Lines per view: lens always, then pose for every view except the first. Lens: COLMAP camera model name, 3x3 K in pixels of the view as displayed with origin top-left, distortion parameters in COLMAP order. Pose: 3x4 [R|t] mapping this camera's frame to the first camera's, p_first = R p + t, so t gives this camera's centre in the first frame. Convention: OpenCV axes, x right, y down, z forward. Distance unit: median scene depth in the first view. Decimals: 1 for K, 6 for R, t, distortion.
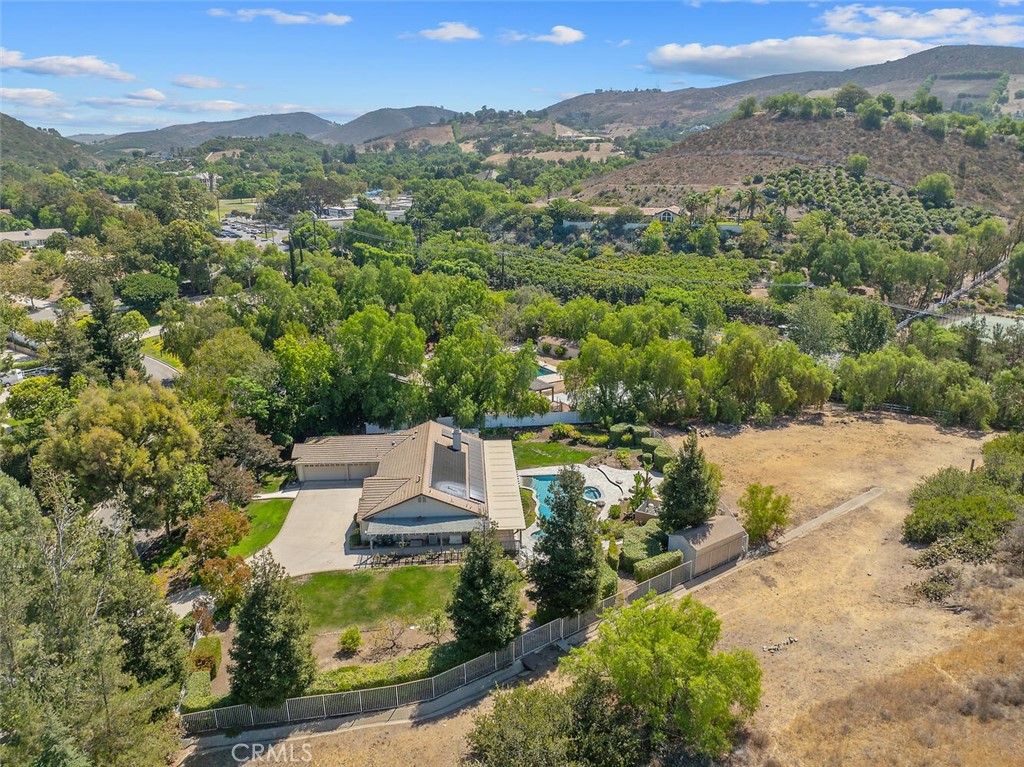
lens RADIAL K [[721.9, 0, 509.9], [0, 721.9, 381.0], [0, 0, 1]] dist [-0.044060, 0.019710]
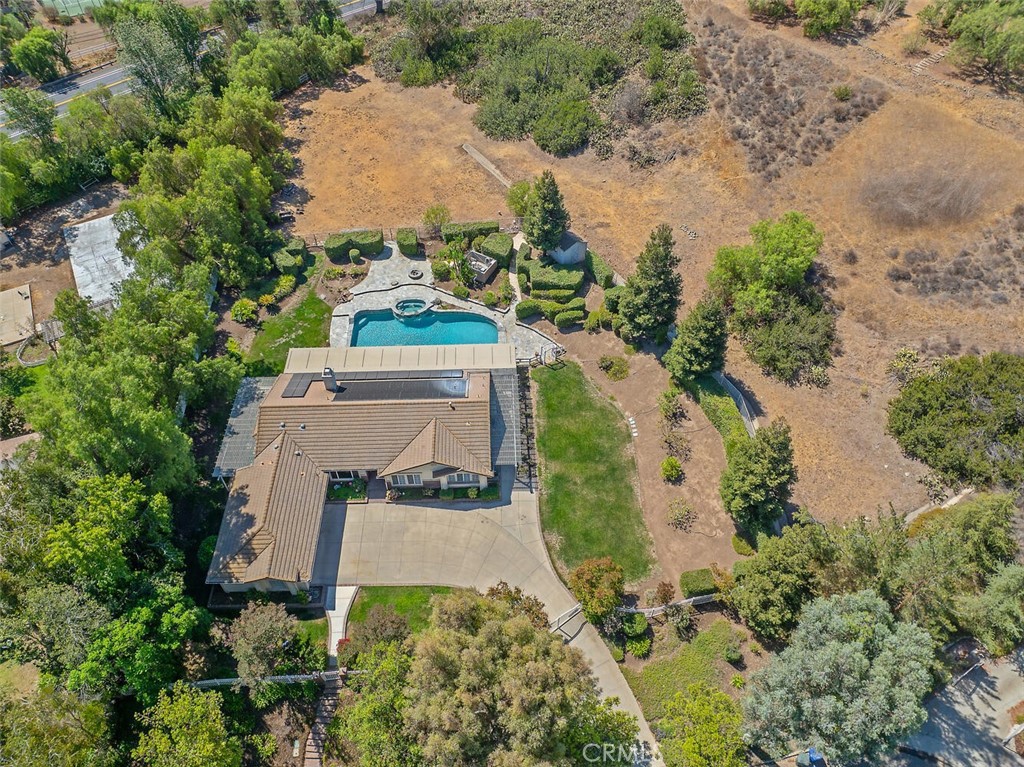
lens RADIAL K [[721.9, 0, 509.9], [0, 721.9, 381.0], [0, 0, 1]] dist [-0.044060, 0.019710]
pose [[0.033675, -0.740618, 0.671082, -0.521114], [0.295555, 0.648810, 0.701208, -0.360883], [-0.954732, 0.174728, 0.240742, 0.537952]]
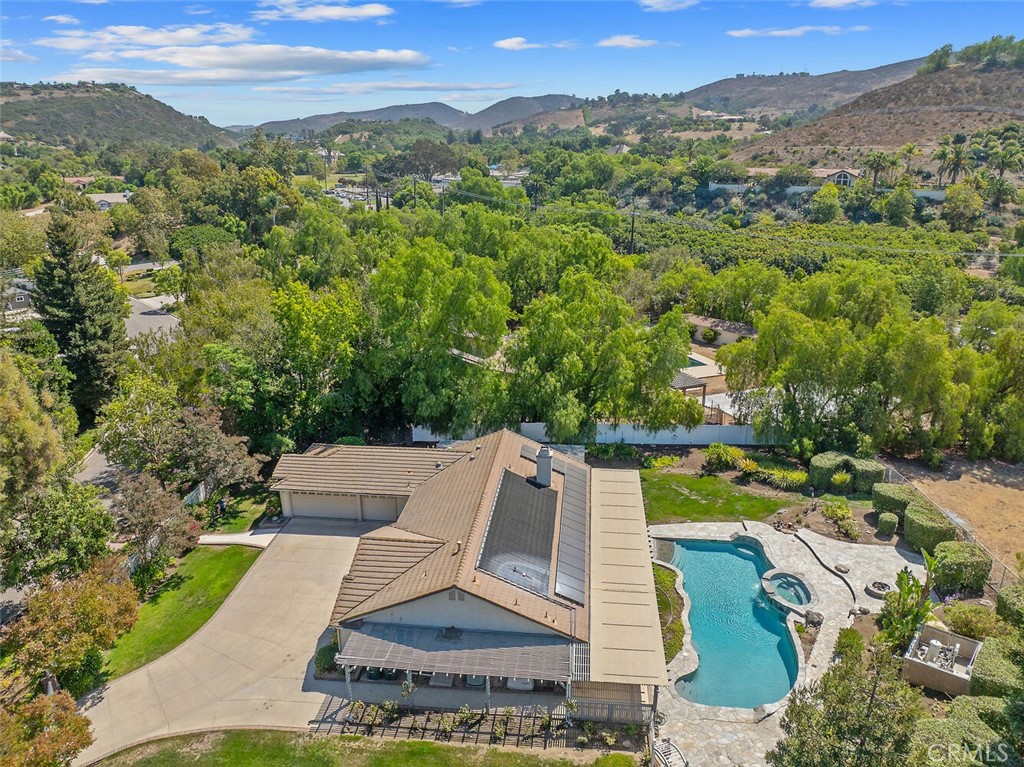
lens RADIAL K [[721.9, 0, 509.9], [0, 721.9, 381.0], [0, 0, 1]] dist [-0.044060, 0.019710]
pose [[0.985209, 0.051926, -0.163302, -0.009291], [-0.050503, 0.998641, 0.012852, 0.006400], [0.163747, -0.004414, 0.986492, 0.376685]]
